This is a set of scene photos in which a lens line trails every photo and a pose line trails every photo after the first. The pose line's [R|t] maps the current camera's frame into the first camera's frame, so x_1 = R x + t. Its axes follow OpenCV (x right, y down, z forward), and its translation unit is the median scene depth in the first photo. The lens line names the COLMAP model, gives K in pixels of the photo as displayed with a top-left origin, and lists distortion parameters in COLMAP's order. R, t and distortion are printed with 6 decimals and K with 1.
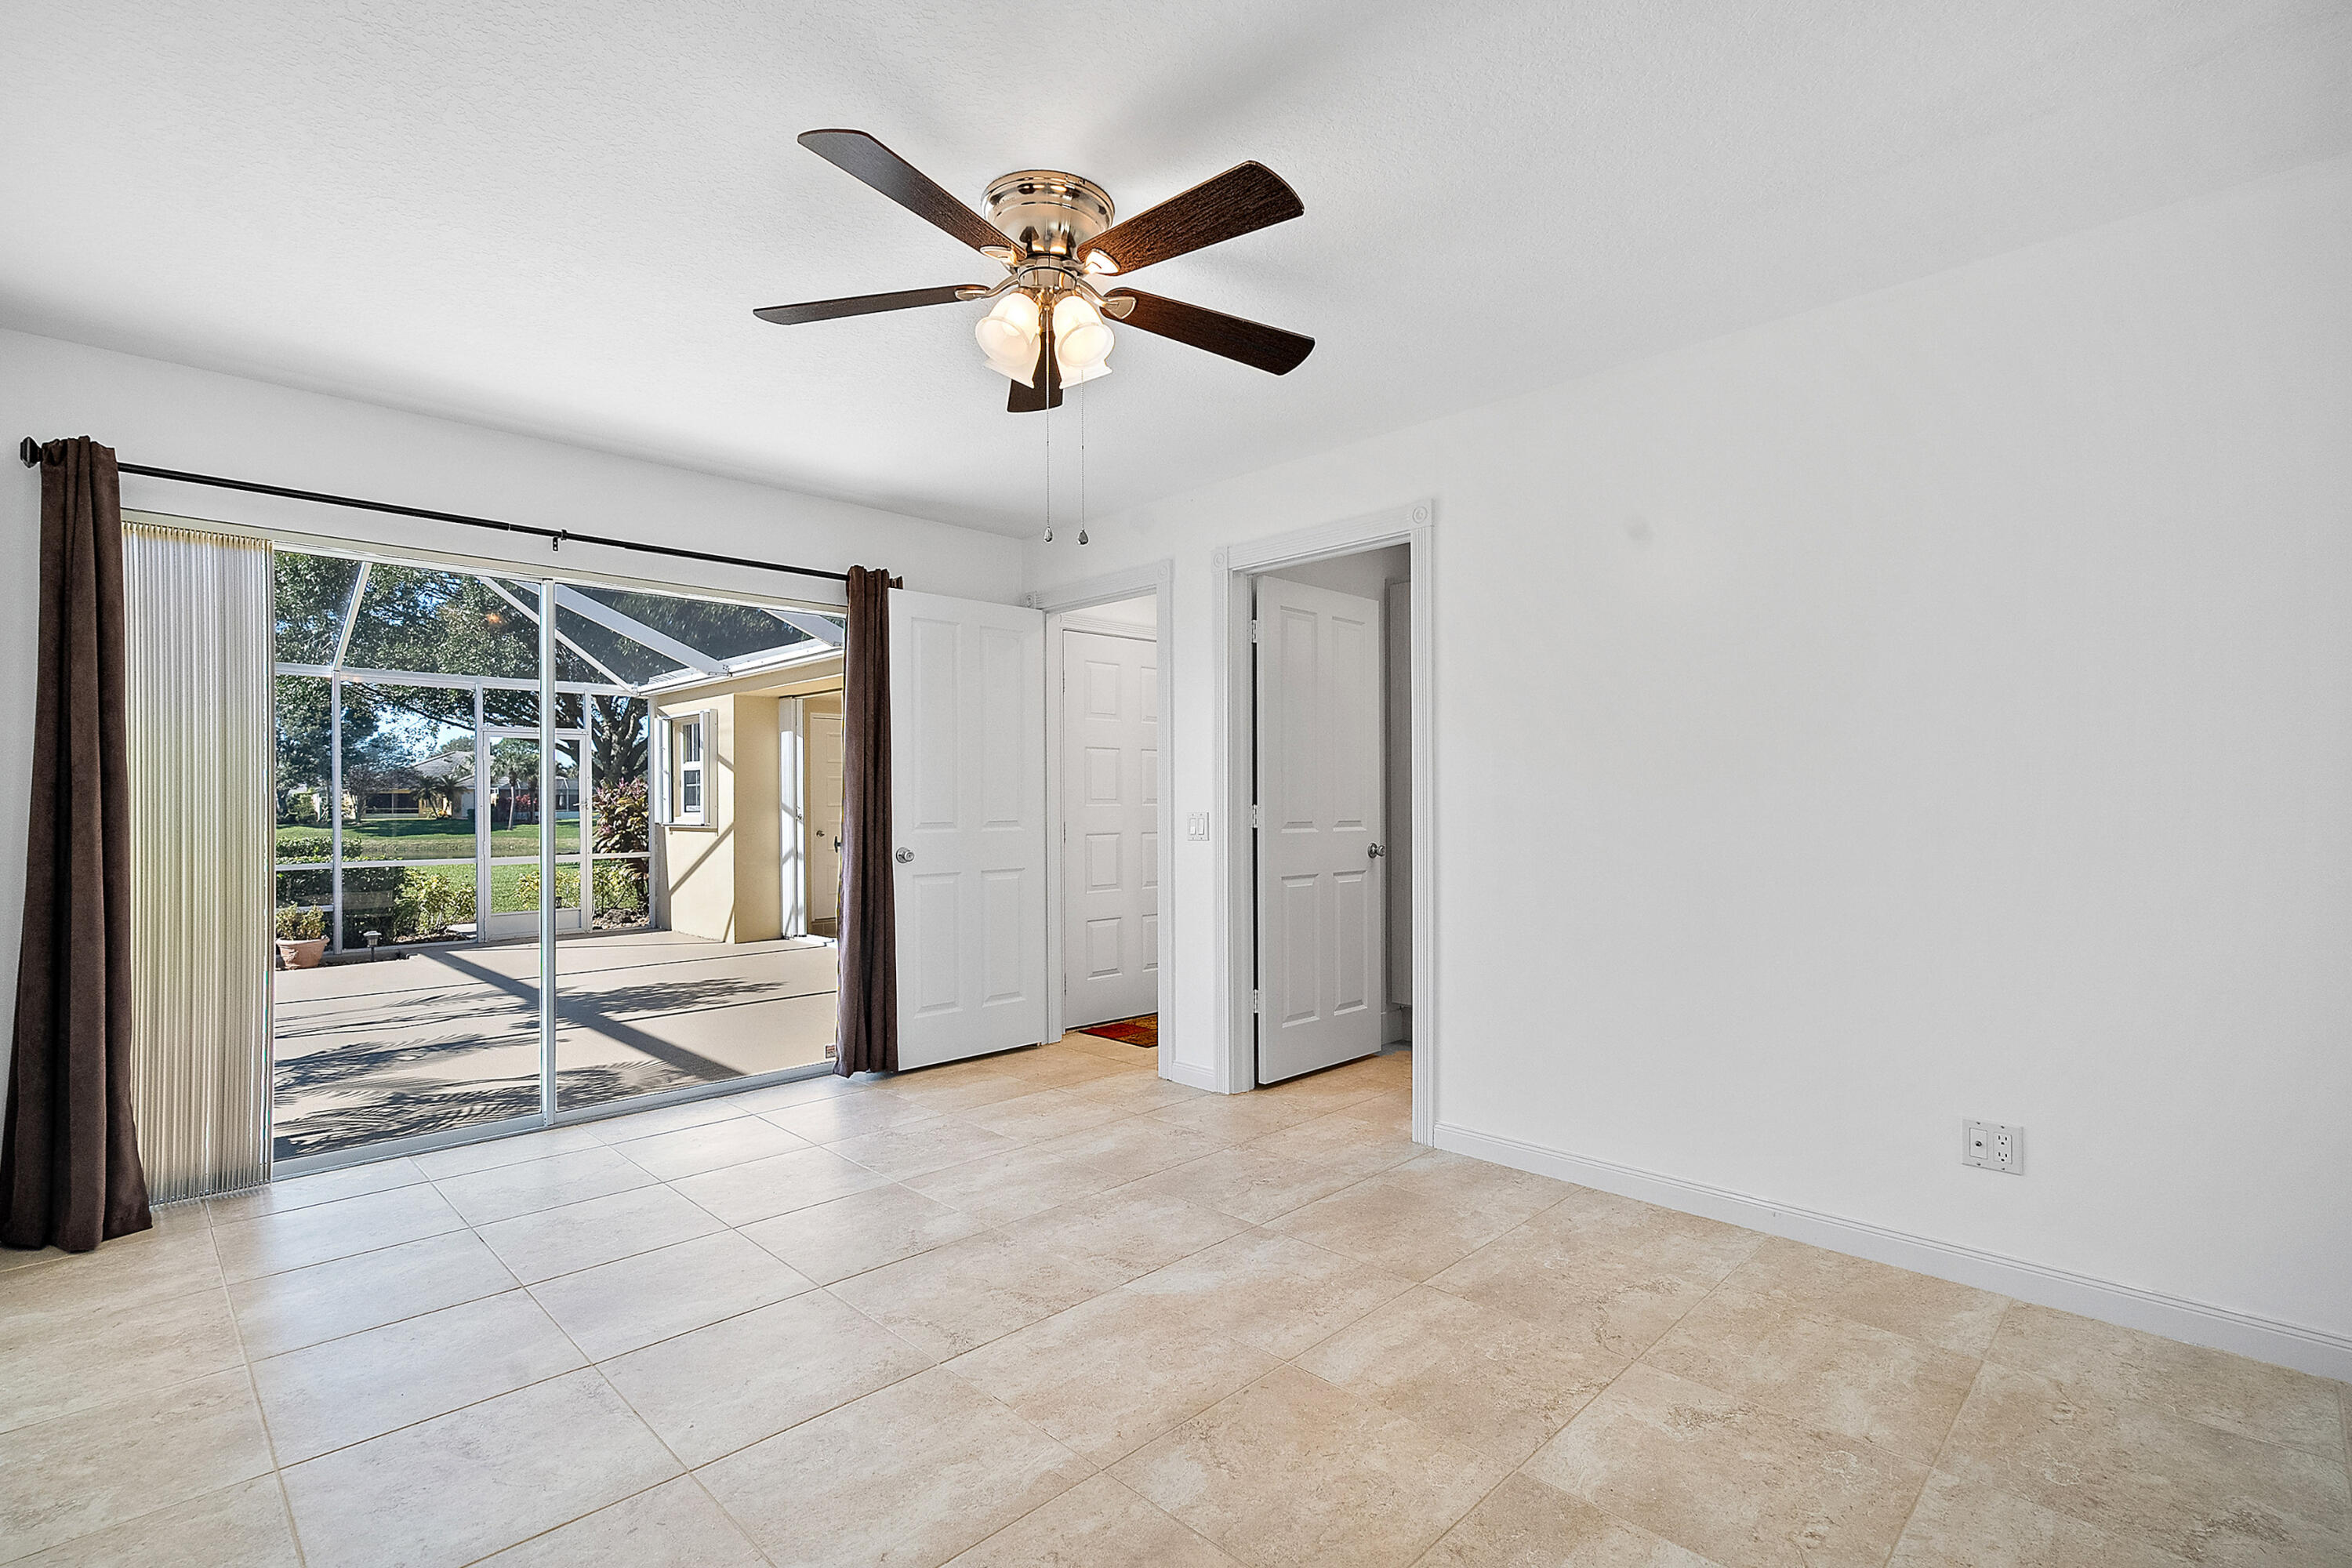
lens RADIAL K [[1078.1, 0, 1176.1], [0, 1078.1, 803.5], [0, 0, 1]] dist [0.004496, 0.000674]
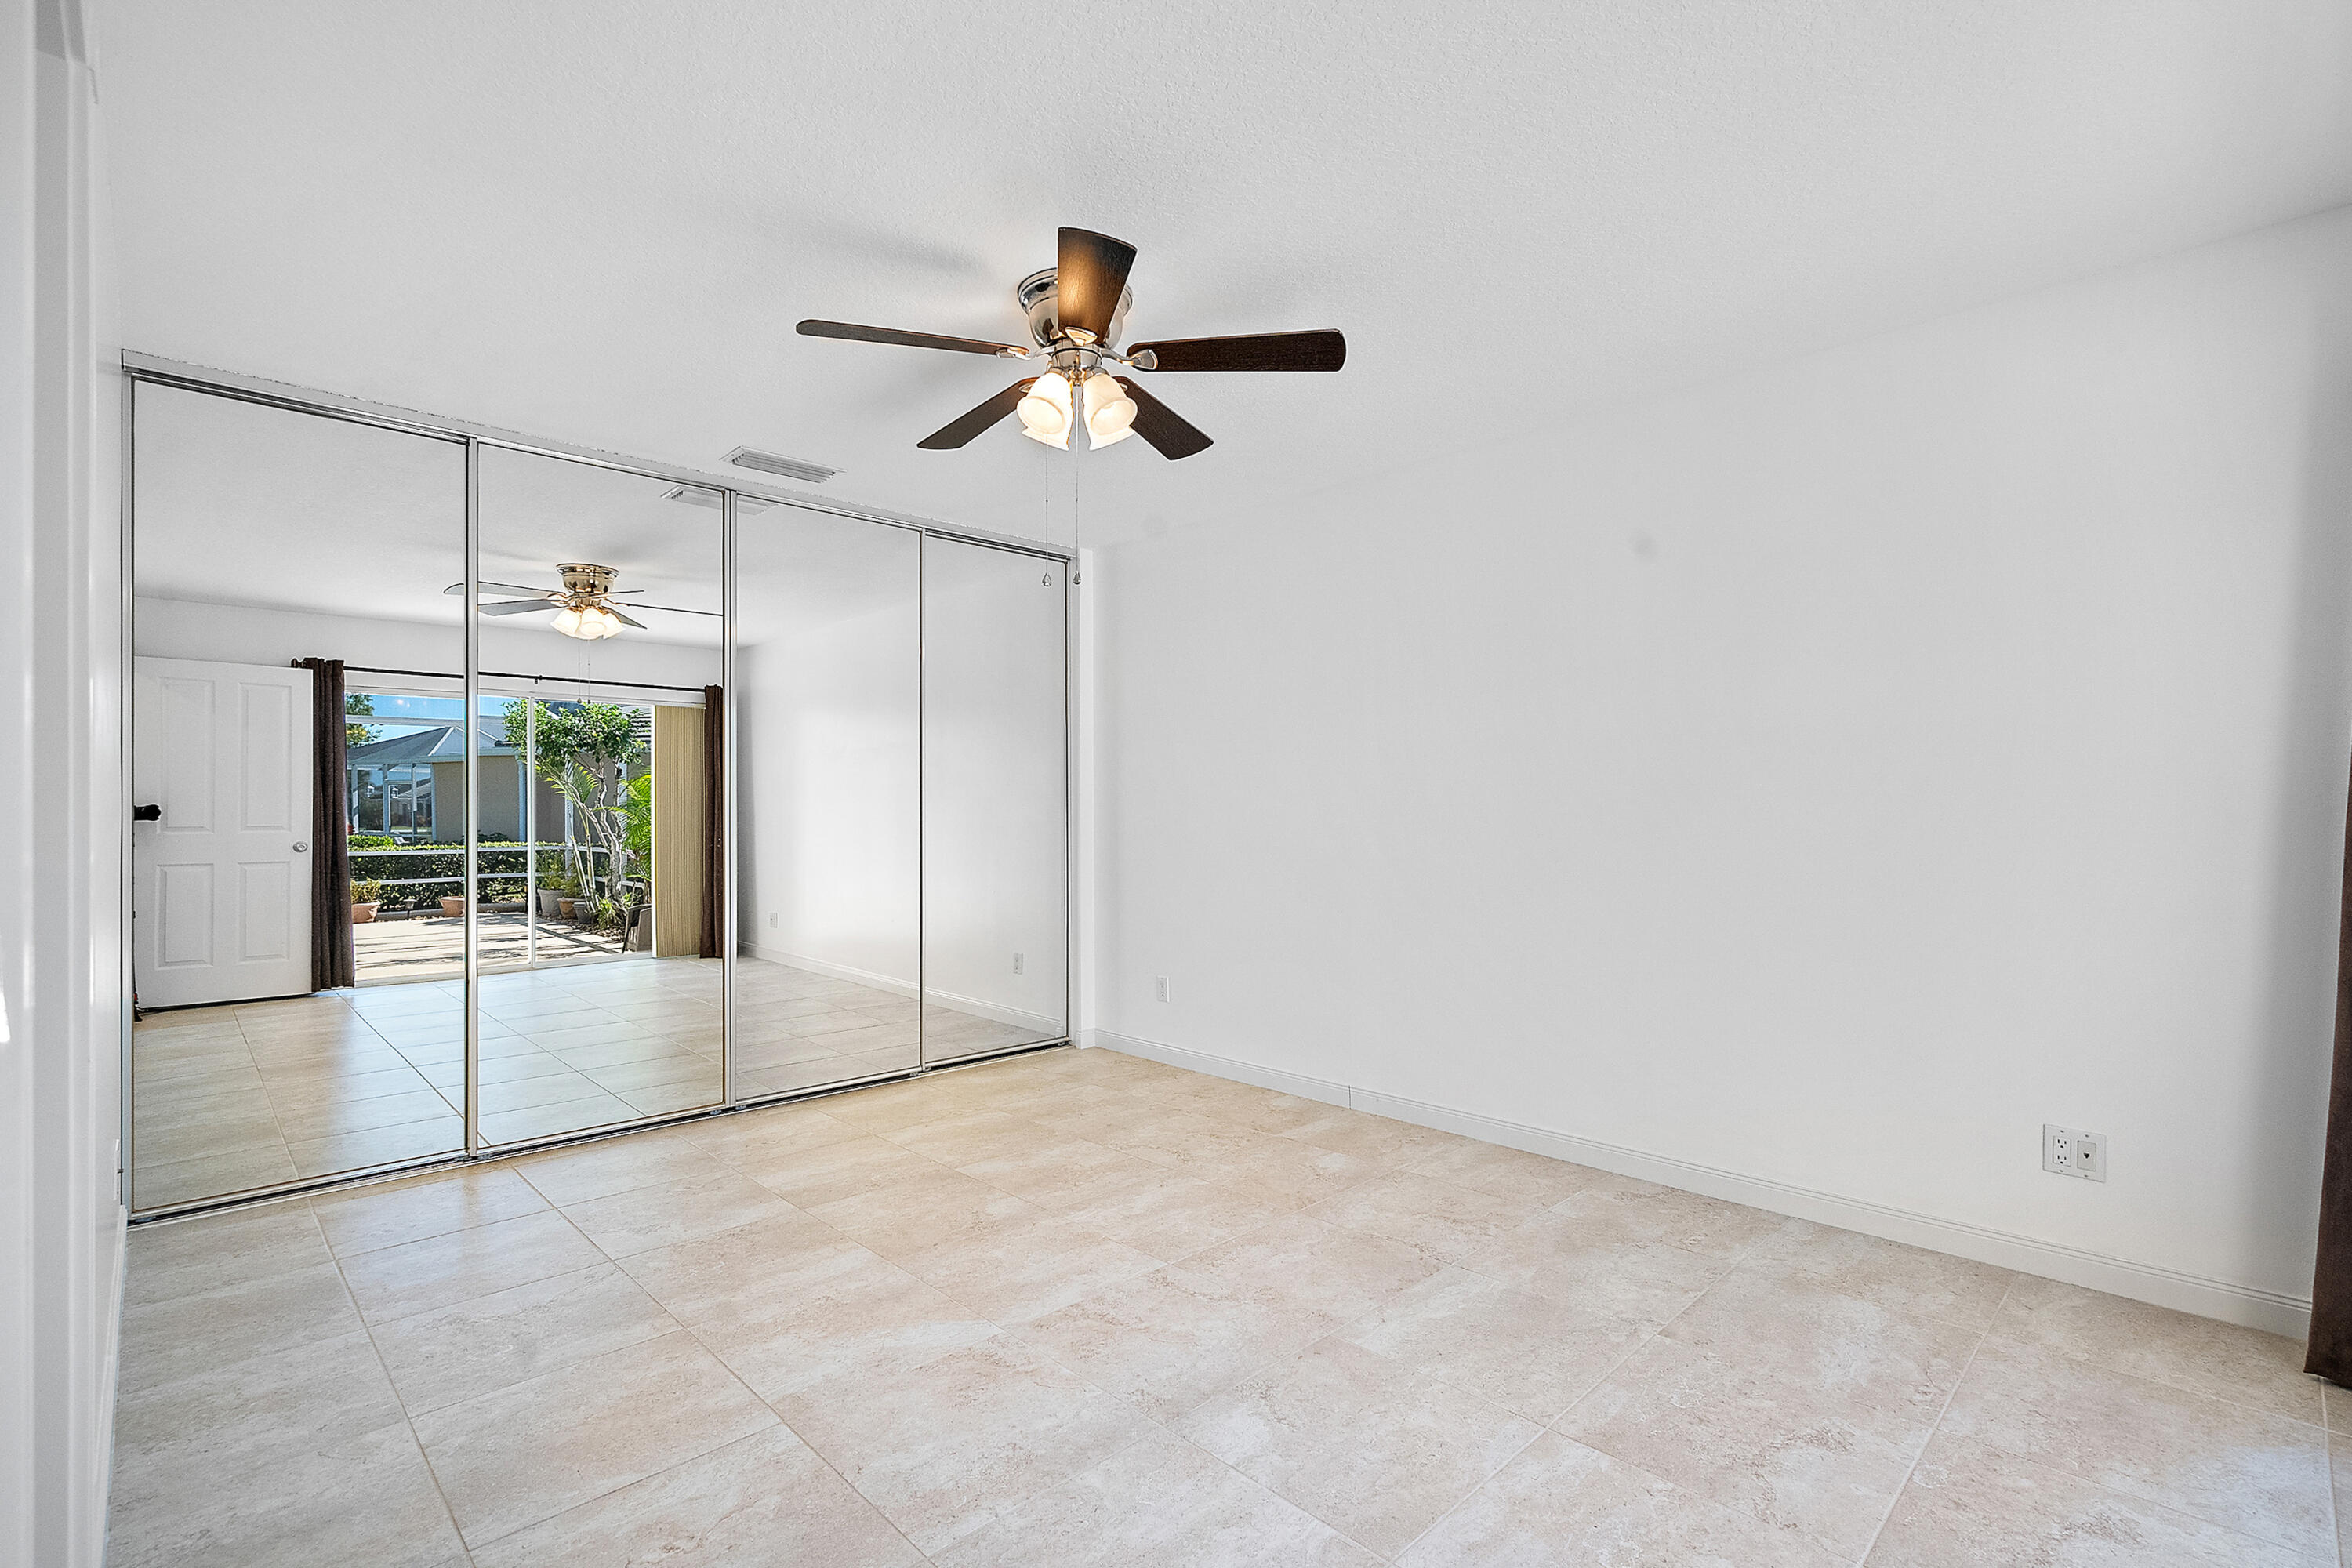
lens RADIAL K [[1078.1, 0, 1180.1], [0, 1078.1, 782.9], [0, 0, 1]] dist [0.004496, 0.000674]
pose [[-0.999857, 0.007974, 0.014896, -0.211345], [0.007647, 0.999730, -0.021922, -0.002504], [-0.015066, -0.021805, -0.999649, 1.869513]]
